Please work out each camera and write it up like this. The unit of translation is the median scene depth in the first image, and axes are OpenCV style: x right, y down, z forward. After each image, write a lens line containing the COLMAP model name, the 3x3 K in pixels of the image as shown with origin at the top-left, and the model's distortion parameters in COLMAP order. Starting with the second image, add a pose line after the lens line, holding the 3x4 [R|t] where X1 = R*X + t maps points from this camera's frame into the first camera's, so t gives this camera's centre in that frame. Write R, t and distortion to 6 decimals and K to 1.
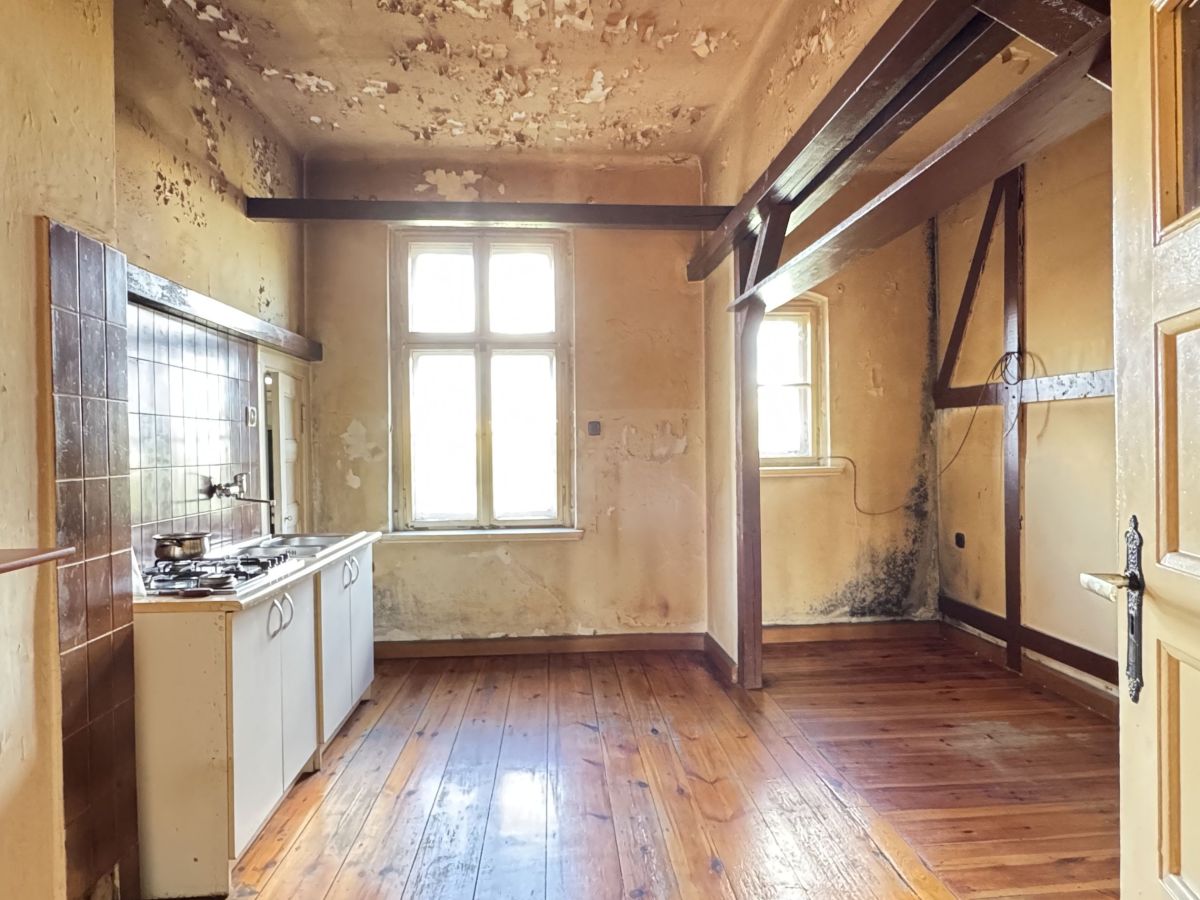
lens RADIAL K [[719.0, 0, 600.0], [0, 719.0, 450.0], [0, 0, 1]] dist [-0.000294, -0.001589]
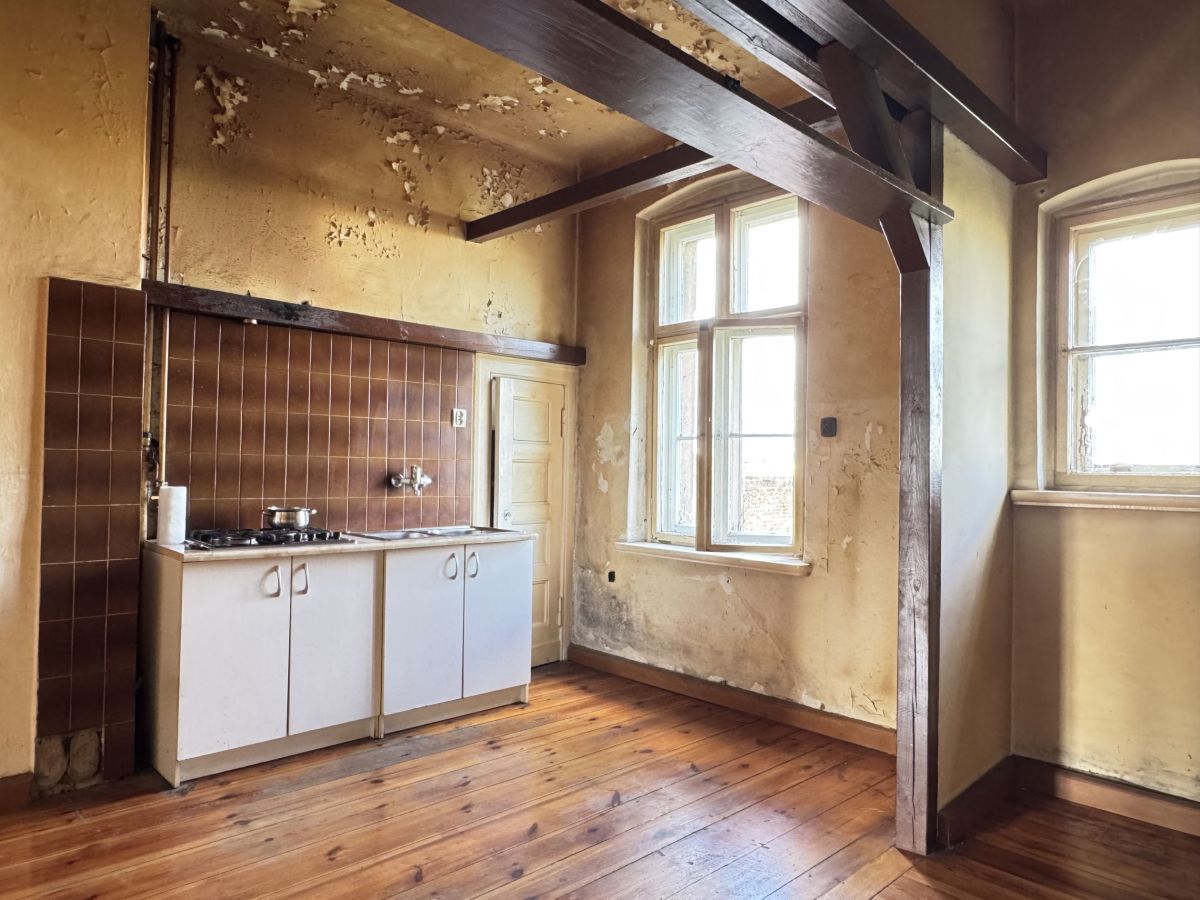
lens RADIAL K [[779.7, 0, 600.0], [0, 779.7, 450.0], [0, 0, 1]] dist [-0.003022, 0.000883]
pose [[0.634311, 0.004705, -0.773064, 0.469093], [-0.029526, 0.999399, -0.018144, 0.014827], [0.772514, 0.034334, 0.634069, 0.323346]]
